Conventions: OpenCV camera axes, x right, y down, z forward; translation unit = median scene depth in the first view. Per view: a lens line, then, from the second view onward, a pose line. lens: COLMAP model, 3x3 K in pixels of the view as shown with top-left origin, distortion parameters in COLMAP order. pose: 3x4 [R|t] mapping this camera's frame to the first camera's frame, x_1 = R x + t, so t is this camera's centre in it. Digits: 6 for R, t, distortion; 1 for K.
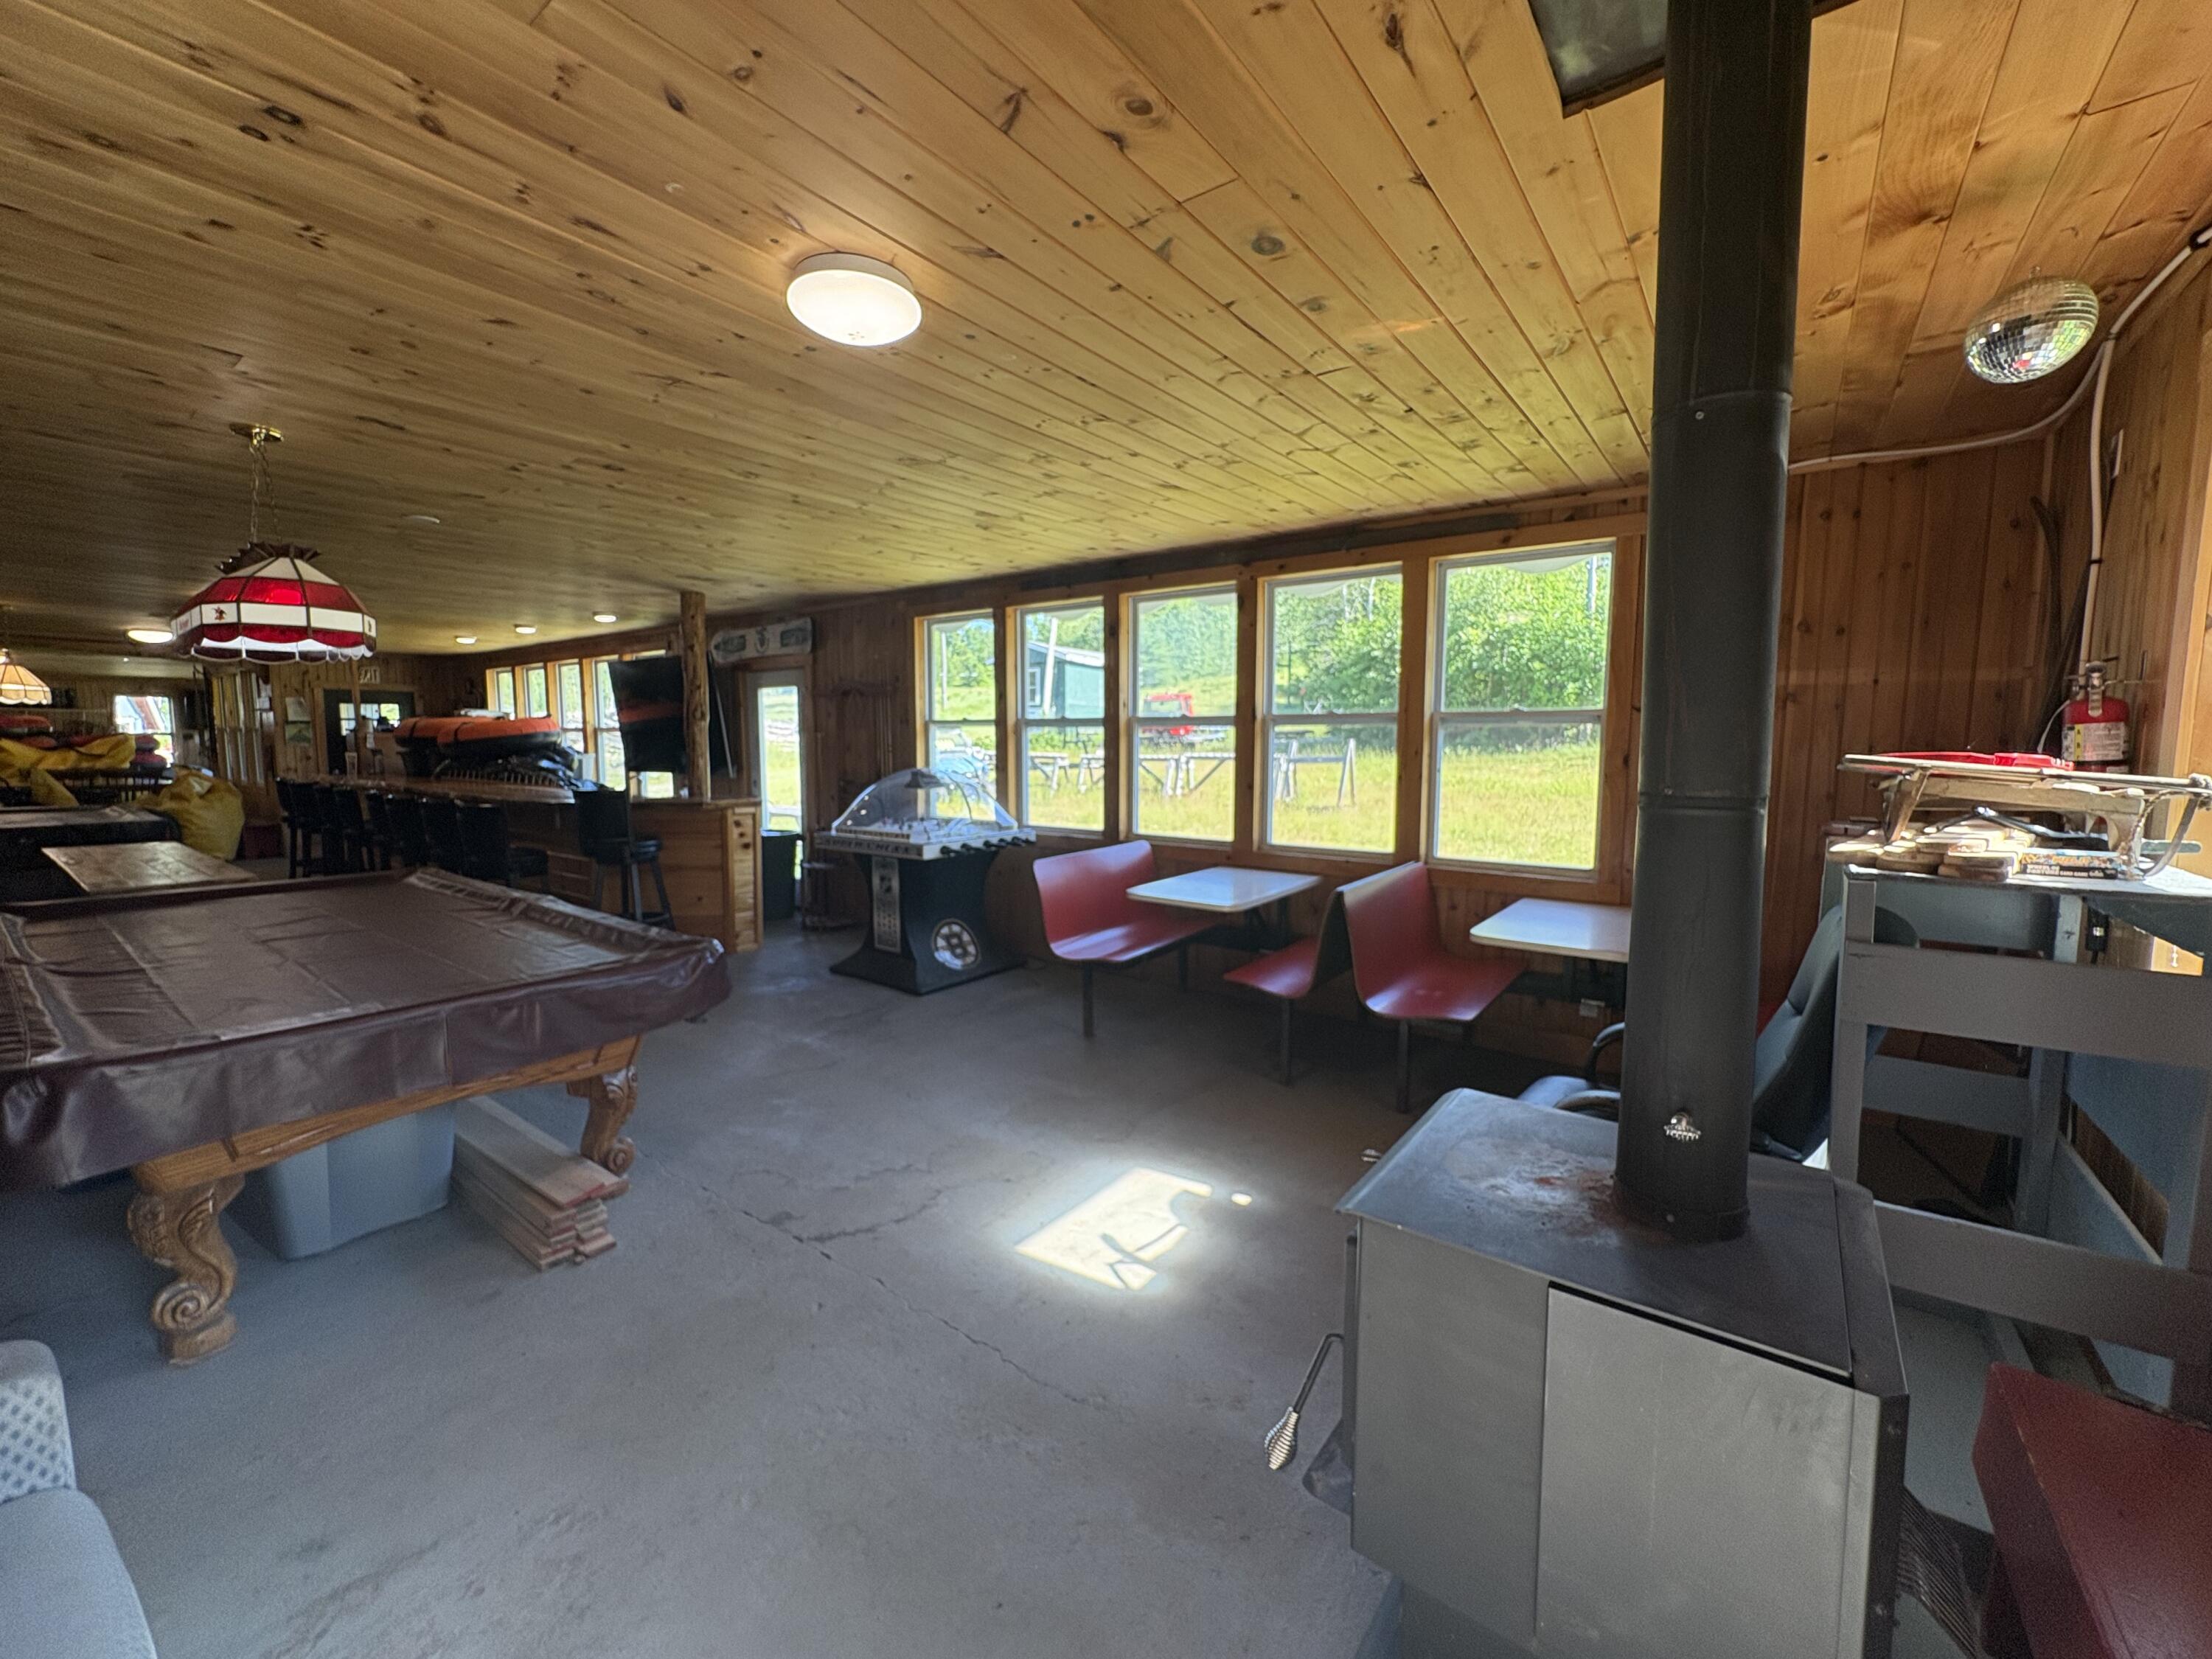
lens RADIAL K [[889.8, 0, 1102.9], [0, 889.8, 822.1], [0, 0, 1]] dist [0.001392, -0.000145]
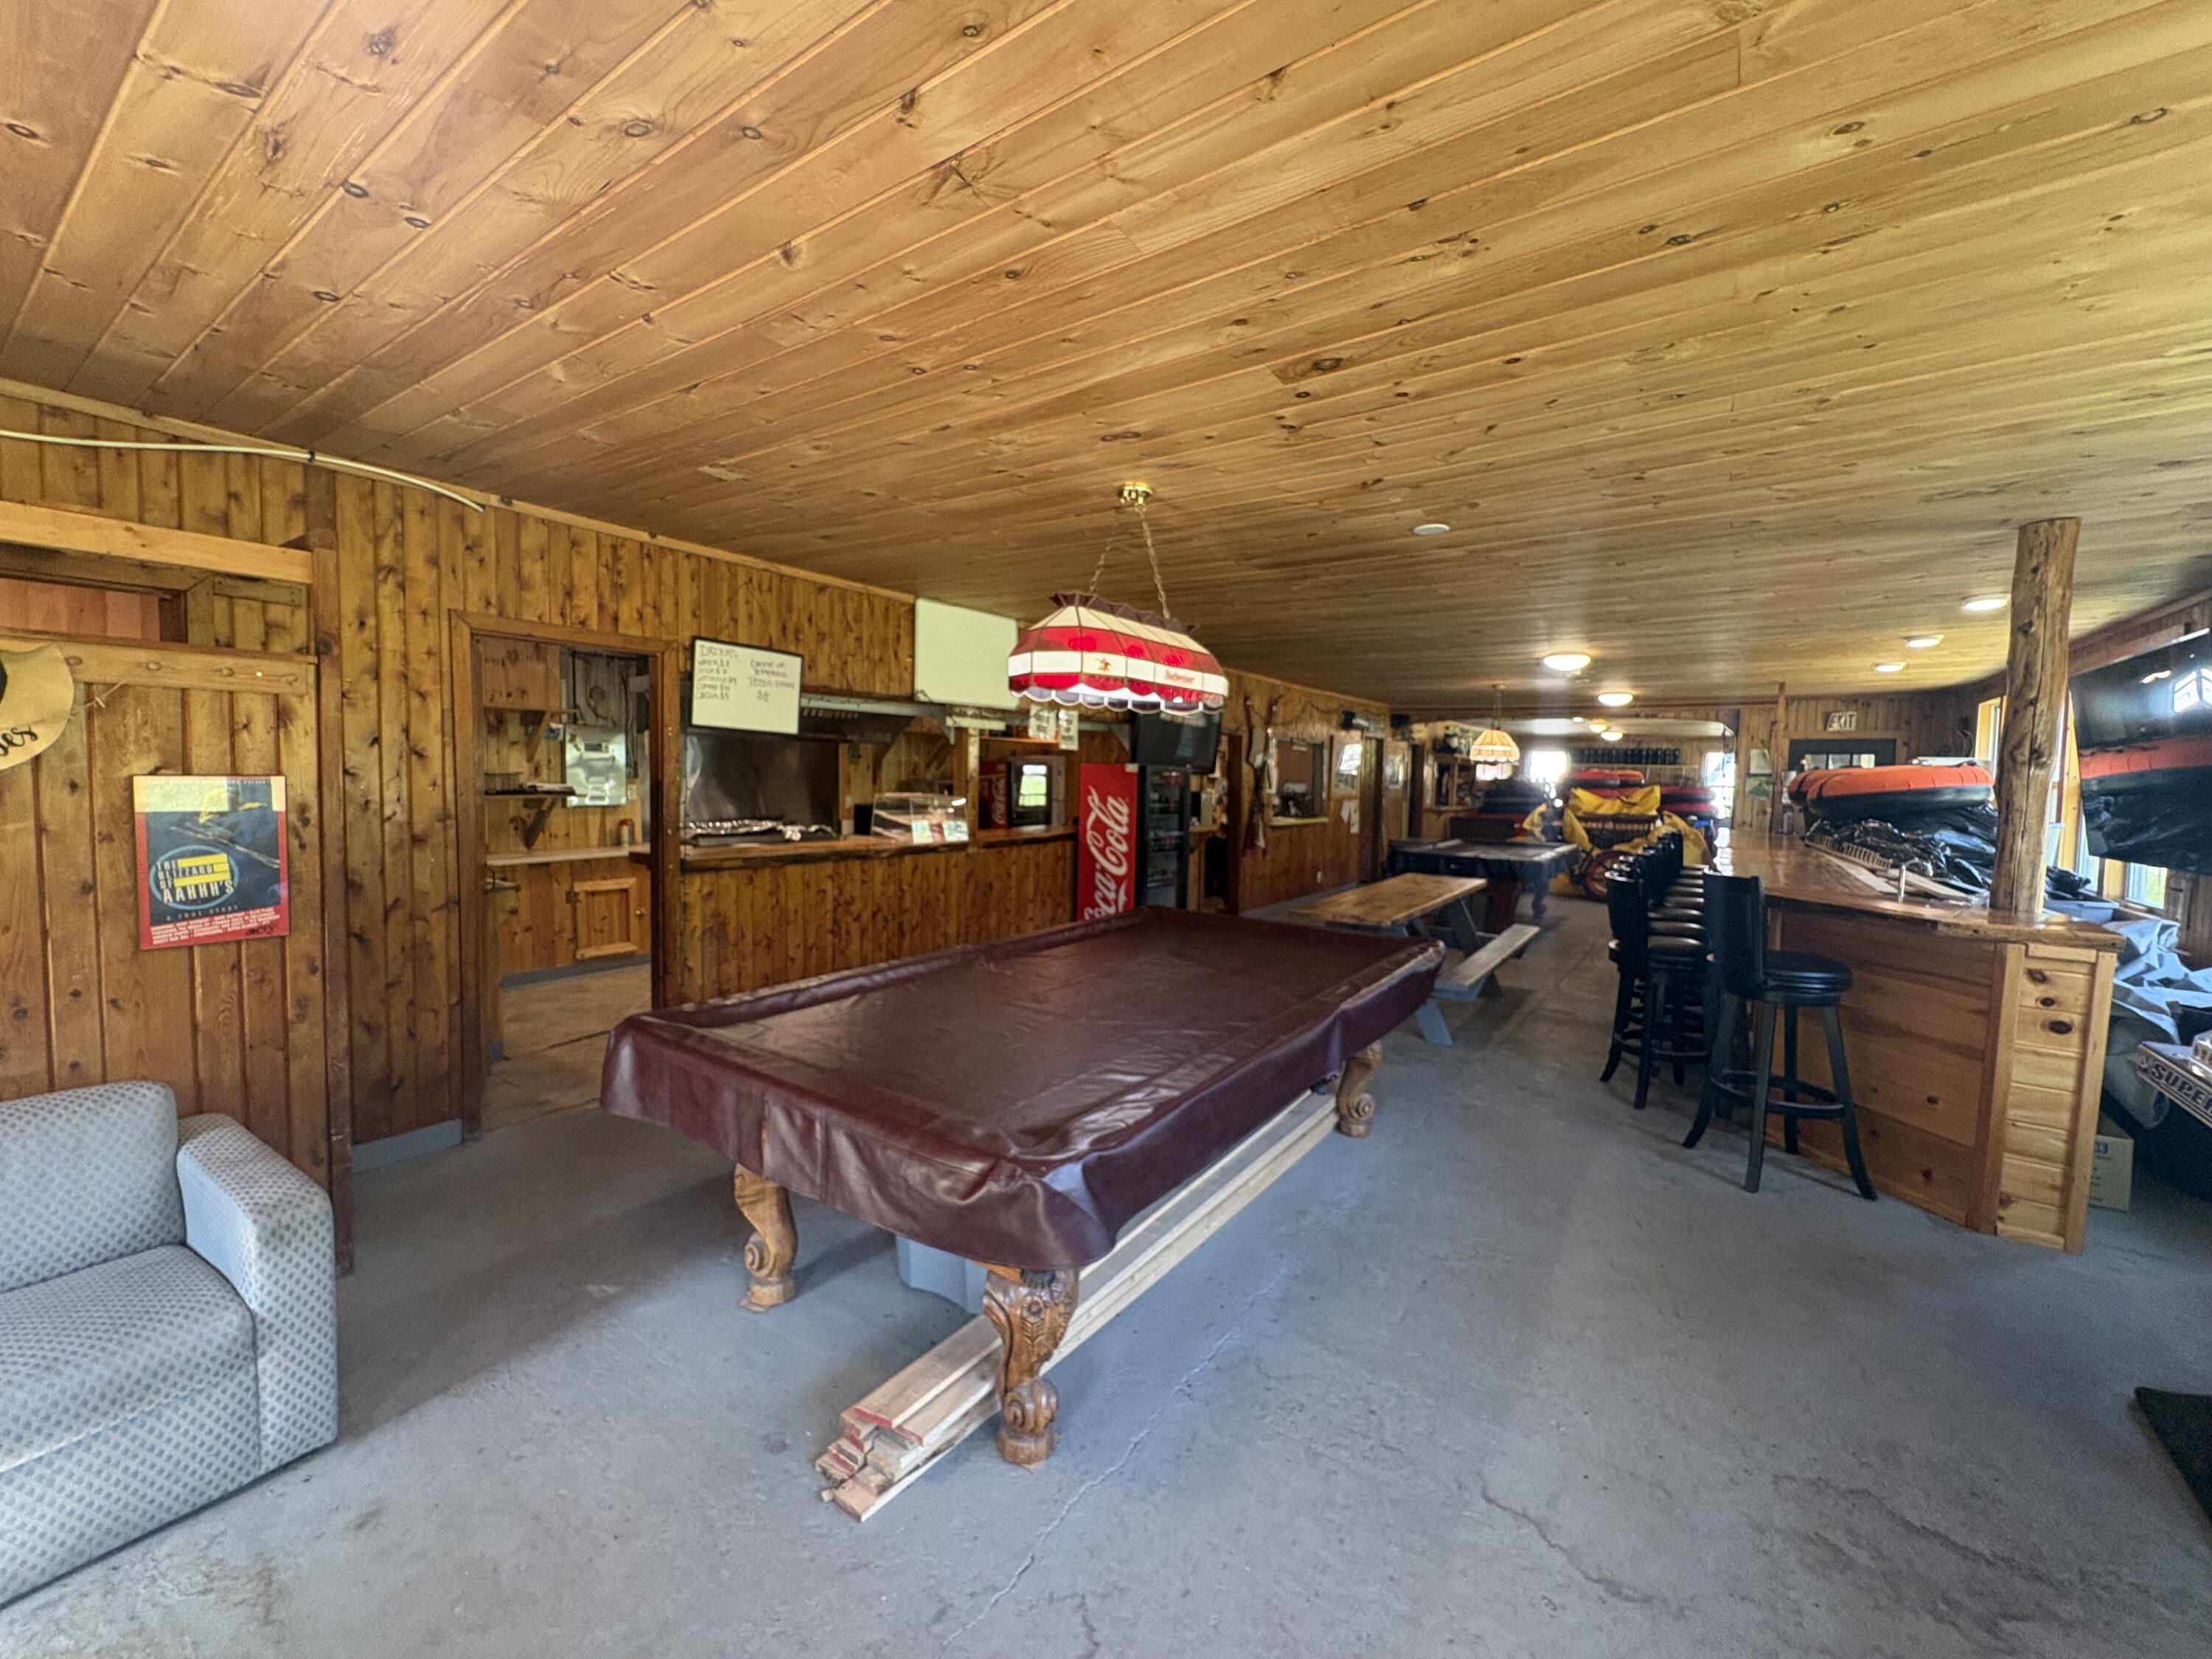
lens RADIAL K [[889.8, 0, 1103.6], [0, 889.8, 824.0], [0, 0, 1]] dist [0.001392, -0.000145]
pose [[0.038559, 0.052595, -0.997871, 0.072392], [-0.111342, 0.992622, 0.048016, -0.068774], [0.993034, 0.109253, 0.044131, 0.671017]]
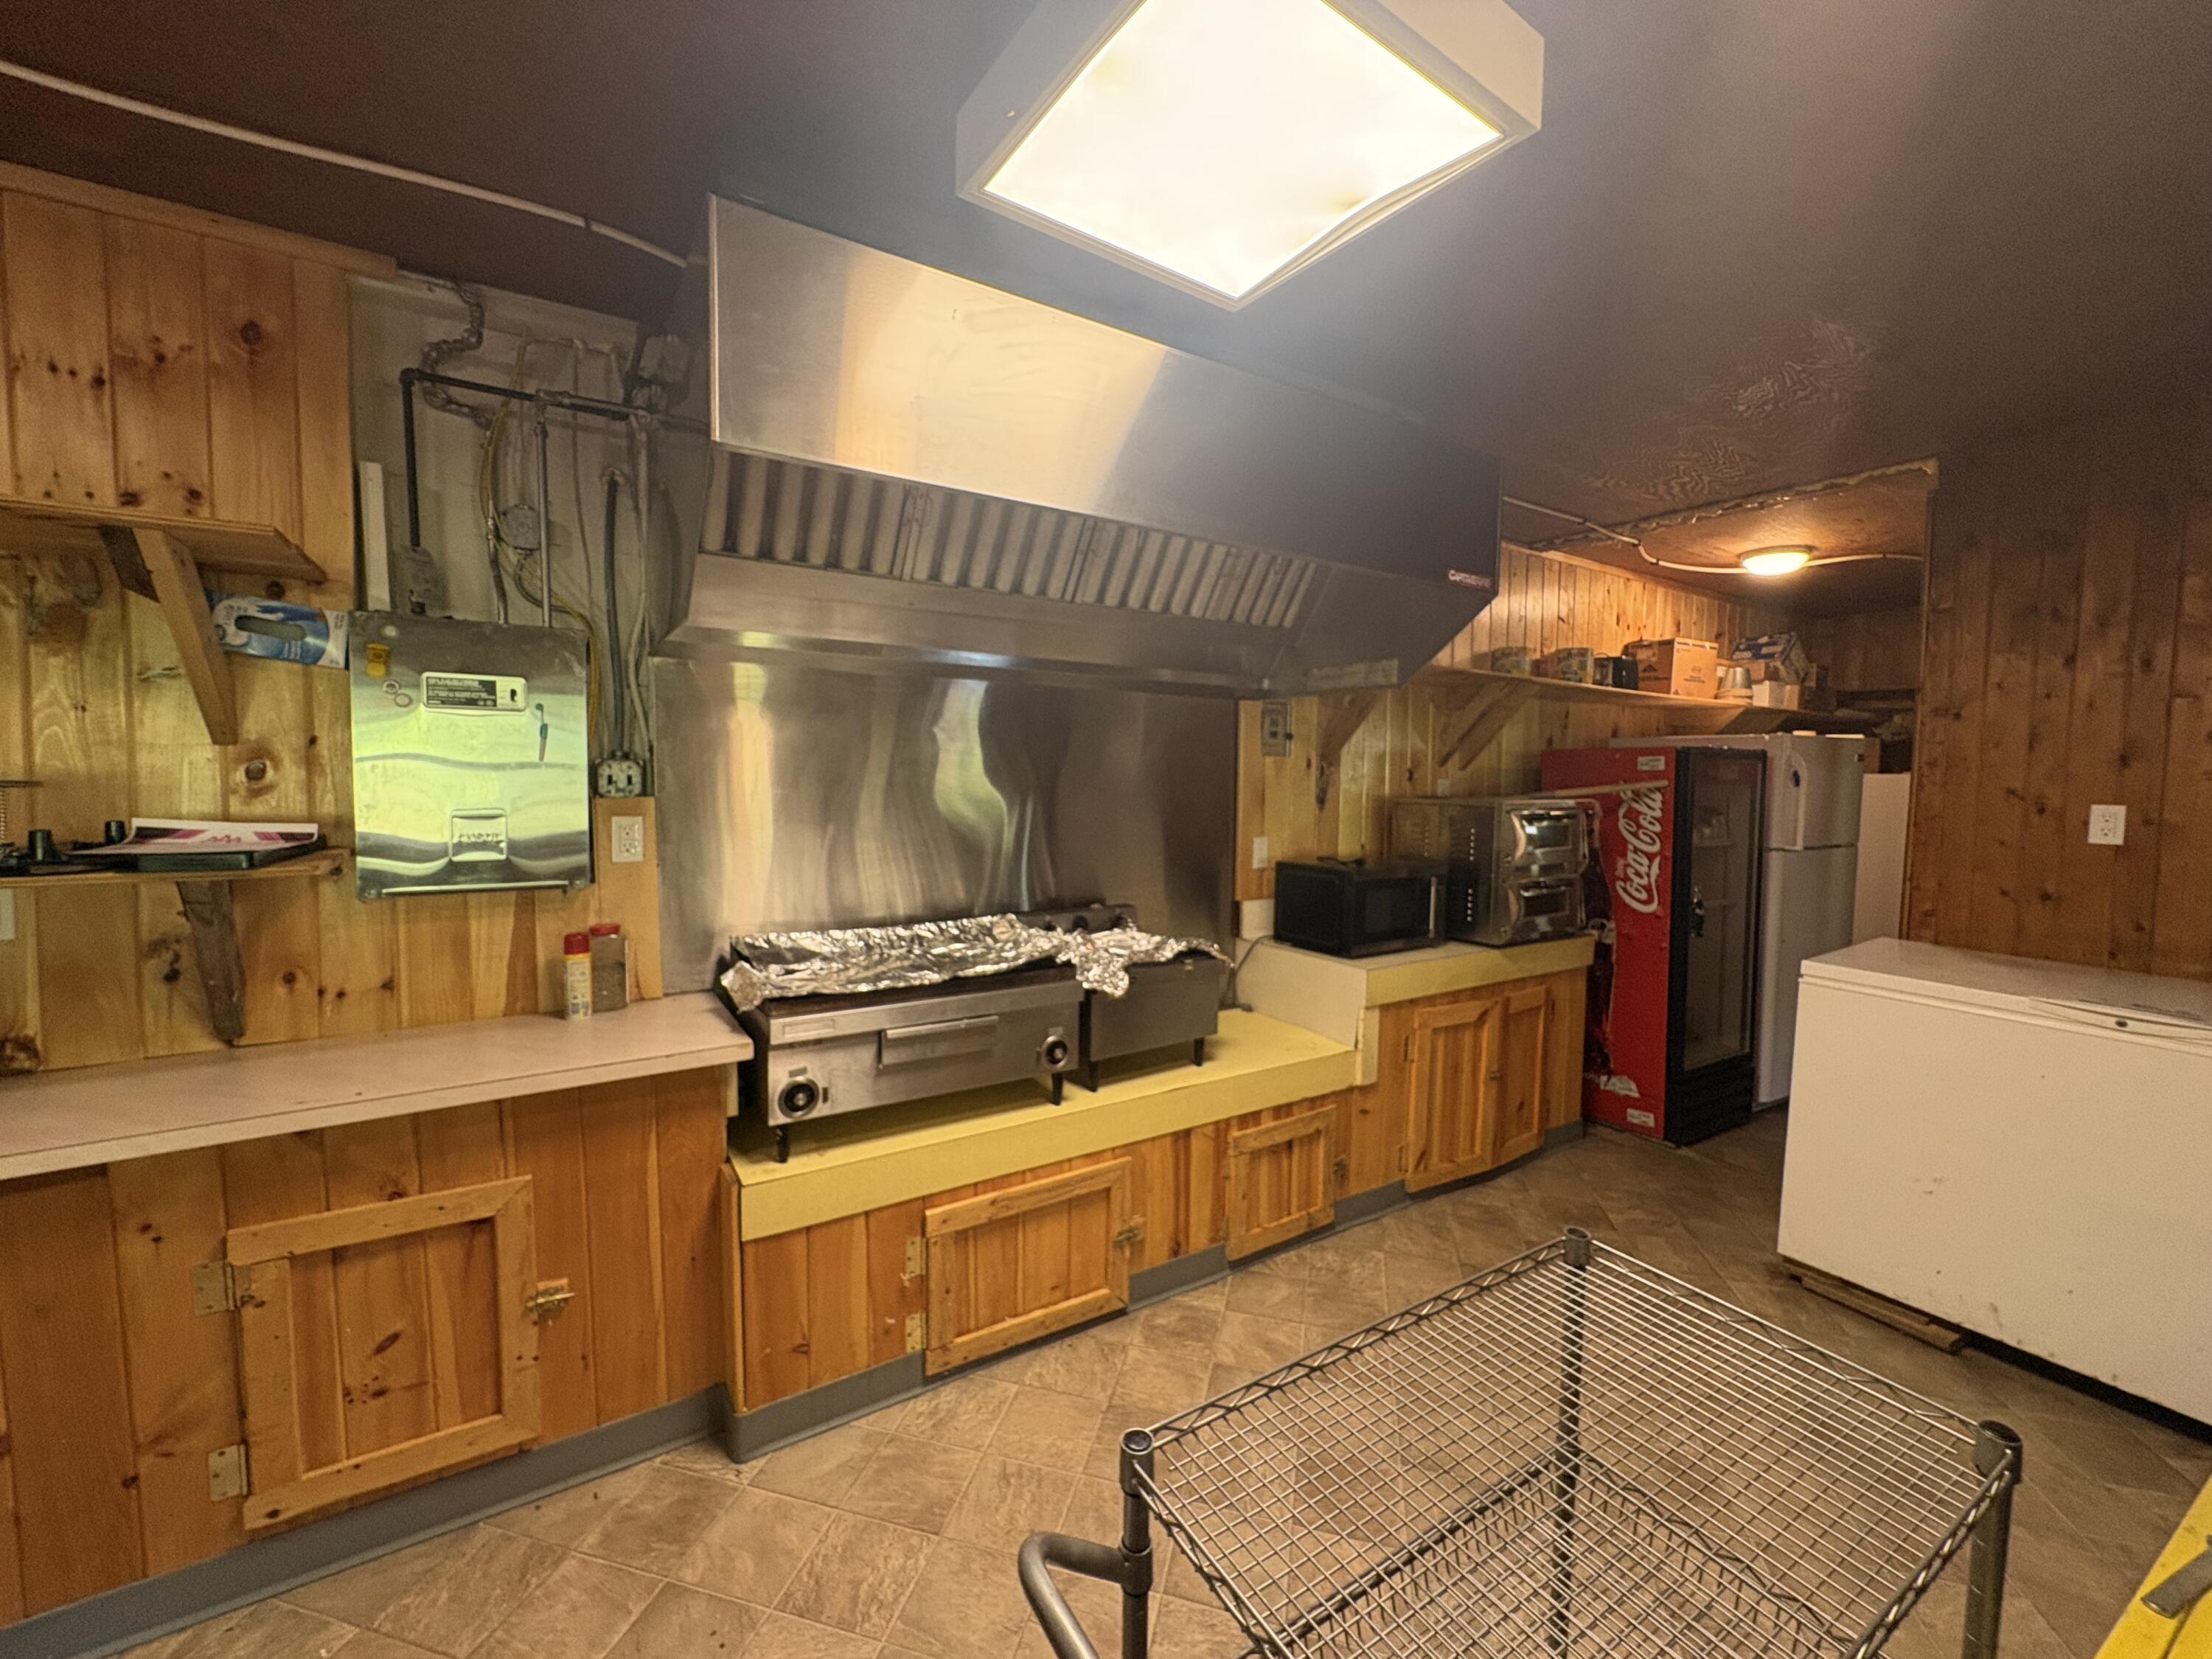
lens RADIAL K [[889.8, 0, 1103.6], [0, 889.8, 822.3], [0, 0, 1]] dist [0.001392, -0.000145]
pose [[-0.349606, 0.044340, -0.935847, -1.205447], [-0.105601, 0.990649, 0.086387, -0.036471], [0.930926, 0.129028, -0.341655, 0.312169]]
